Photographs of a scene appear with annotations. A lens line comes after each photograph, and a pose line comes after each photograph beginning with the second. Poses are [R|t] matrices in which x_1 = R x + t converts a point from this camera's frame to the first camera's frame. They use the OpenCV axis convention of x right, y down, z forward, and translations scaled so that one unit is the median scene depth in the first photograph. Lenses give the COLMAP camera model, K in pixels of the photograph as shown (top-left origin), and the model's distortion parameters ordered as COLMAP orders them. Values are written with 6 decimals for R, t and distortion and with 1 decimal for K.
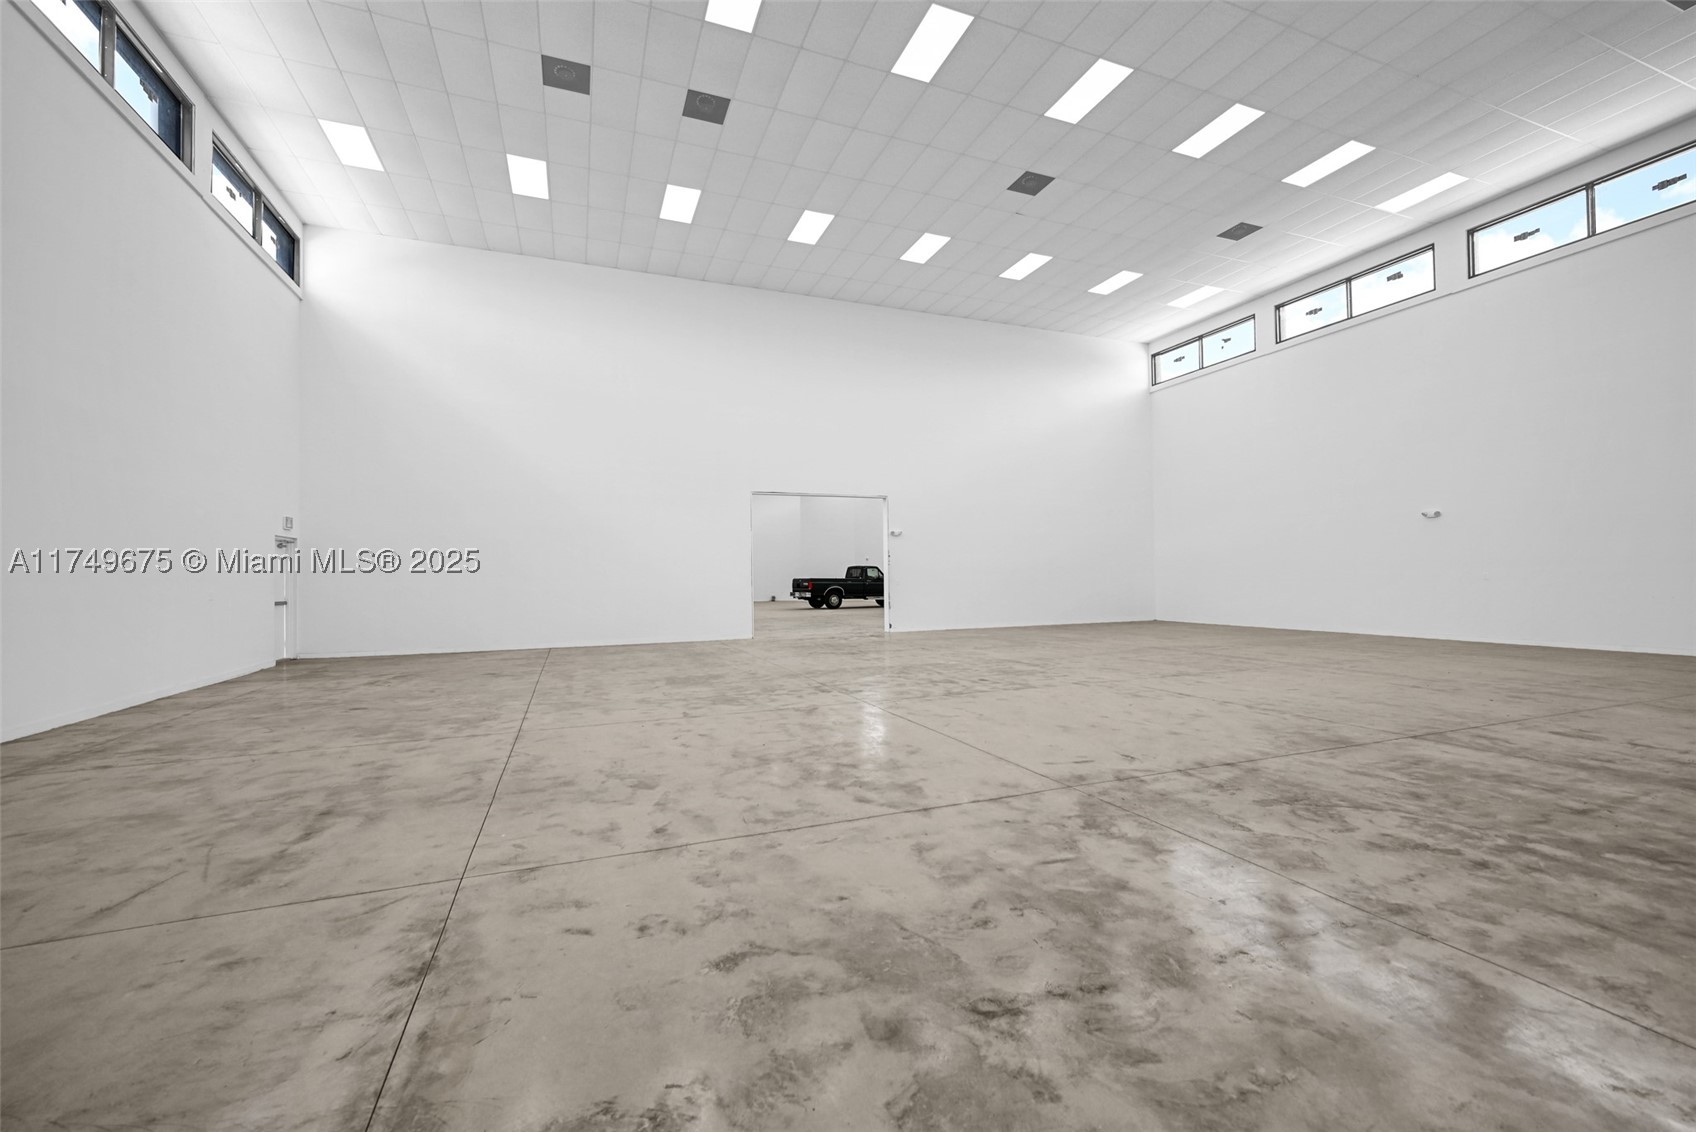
lens RADIAL K [[698.0, 0, 851.7], [0, 698.0, 567.4], [0, 0, 1]] dist [0.000280, 0.000462]
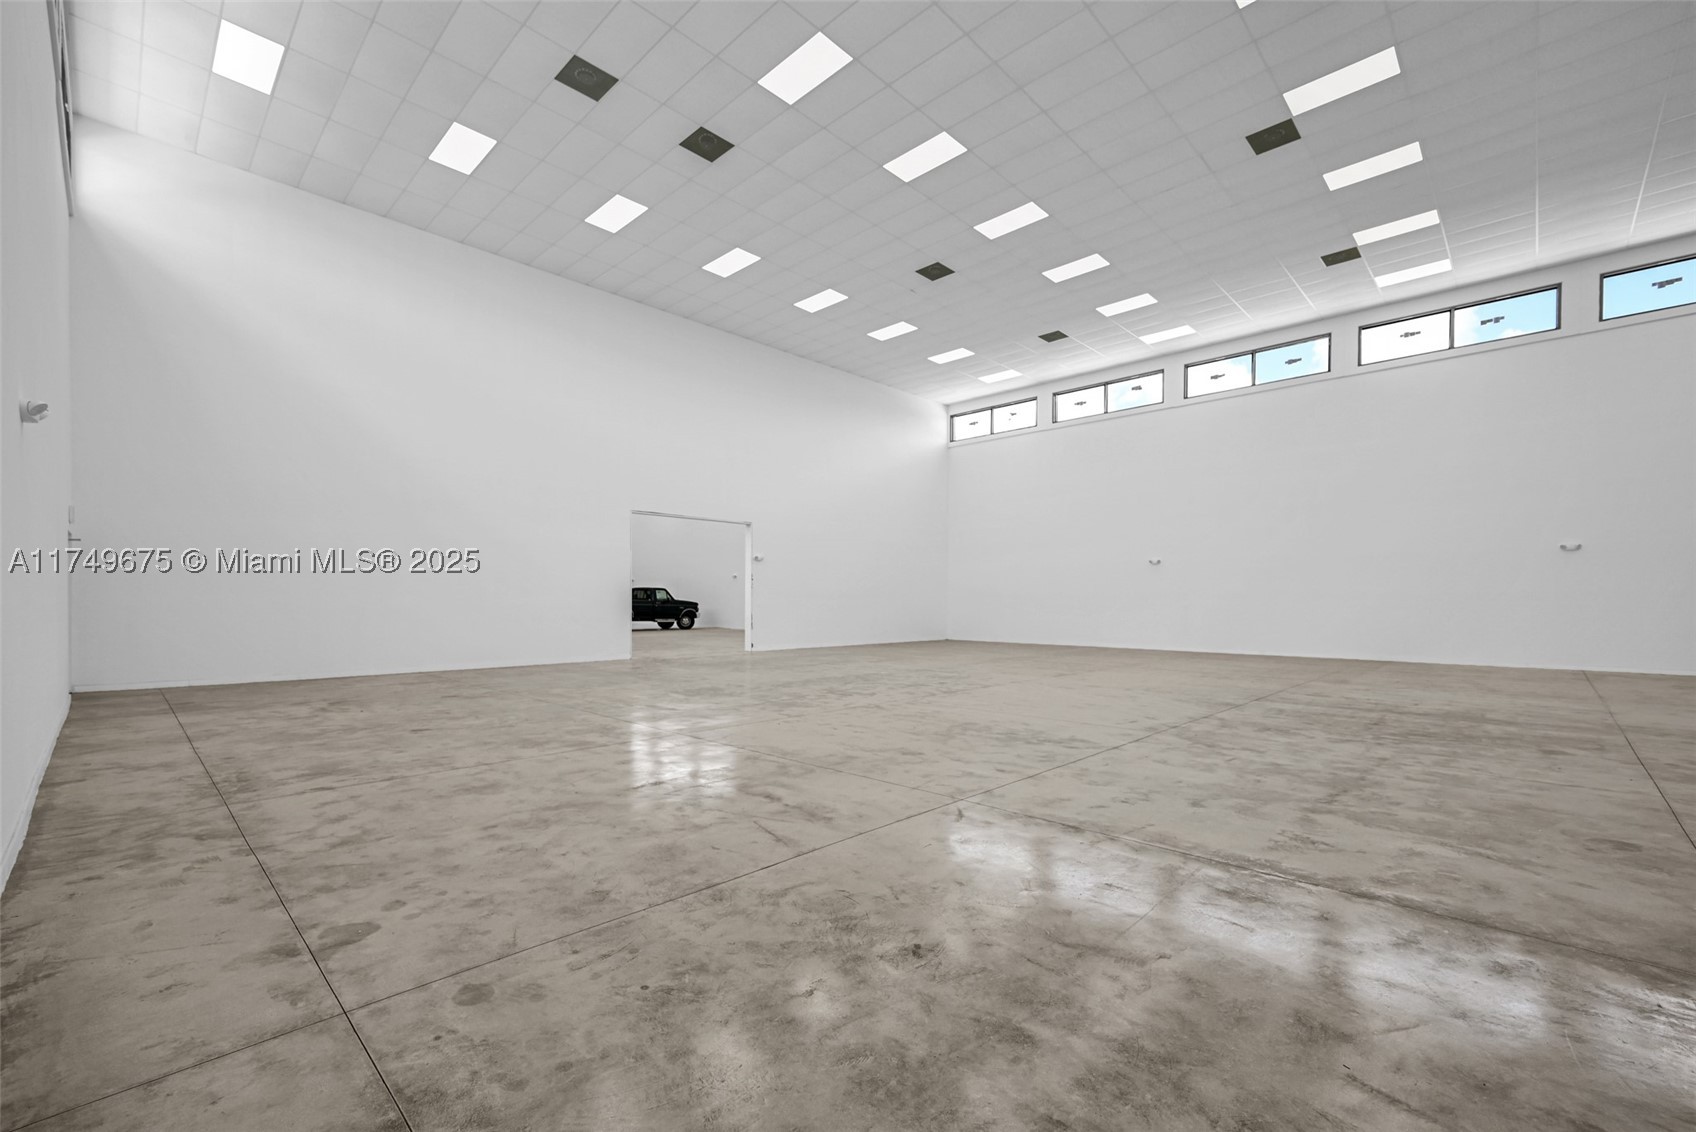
lens RADIAL K [[718.3, 0, 847.0], [0, 718.3, 614.2], [0, 0, 1]] dist [-0.000518, 0.000148]
pose [[0.907195, 0.009110, 0.420611, -0.322456], [-0.022102, 0.999417, 0.026024, 0.005349], [-0.420129, -0.032906, 0.906868, -0.057104]]
